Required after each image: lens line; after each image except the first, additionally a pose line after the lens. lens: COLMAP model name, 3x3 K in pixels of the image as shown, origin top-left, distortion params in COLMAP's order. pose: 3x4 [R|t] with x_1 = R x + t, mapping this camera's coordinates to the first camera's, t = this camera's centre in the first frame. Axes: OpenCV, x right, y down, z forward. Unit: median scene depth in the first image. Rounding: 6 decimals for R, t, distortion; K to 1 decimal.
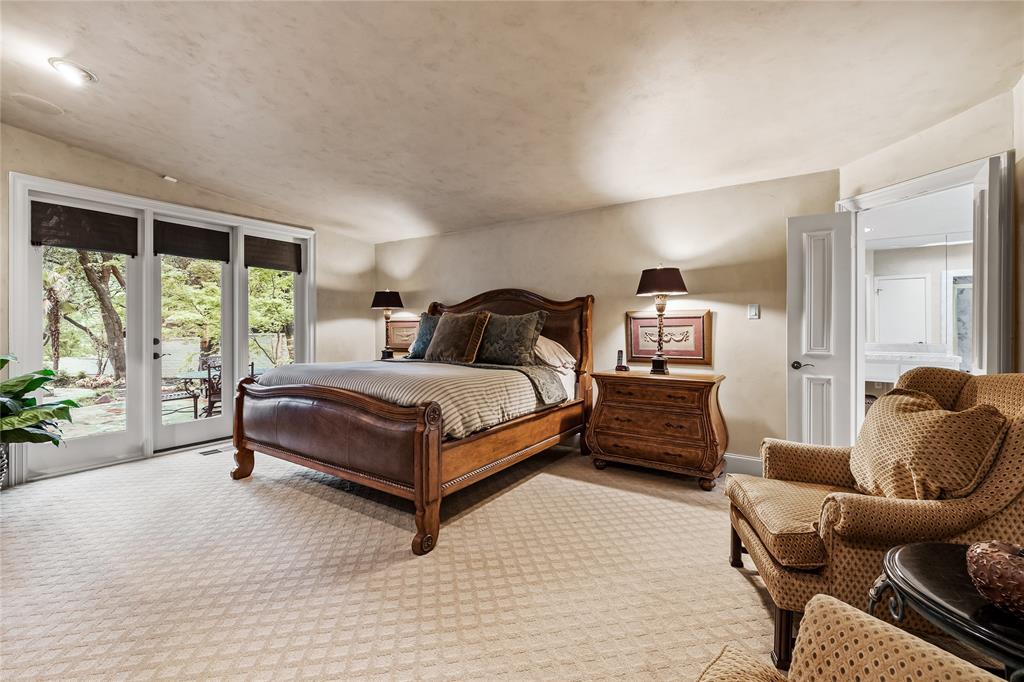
lens RADIAL K [[436.9, 0, 511.8], [0, 436.9, 324.5], [0, 0, 1]] dist [-0.000175, -0.000035]
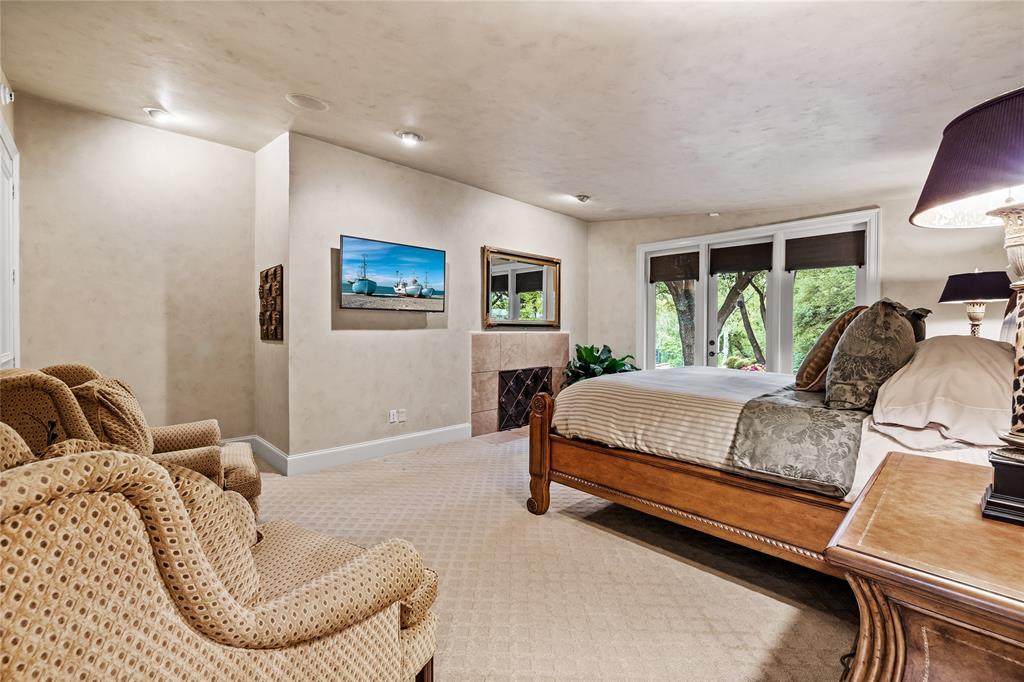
lens RADIAL K [[436.9, 0, 513.9], [0, 436.9, 337.8], [0, 0, 1]] dist [-0.000175, -0.000035]
pose [[-0.205638, 0.013380, -0.978537, 0.574580], [-0.000309, 0.999906, 0.013737, 0.006255], [0.978628, 0.003128, -0.205614, 0.683345]]
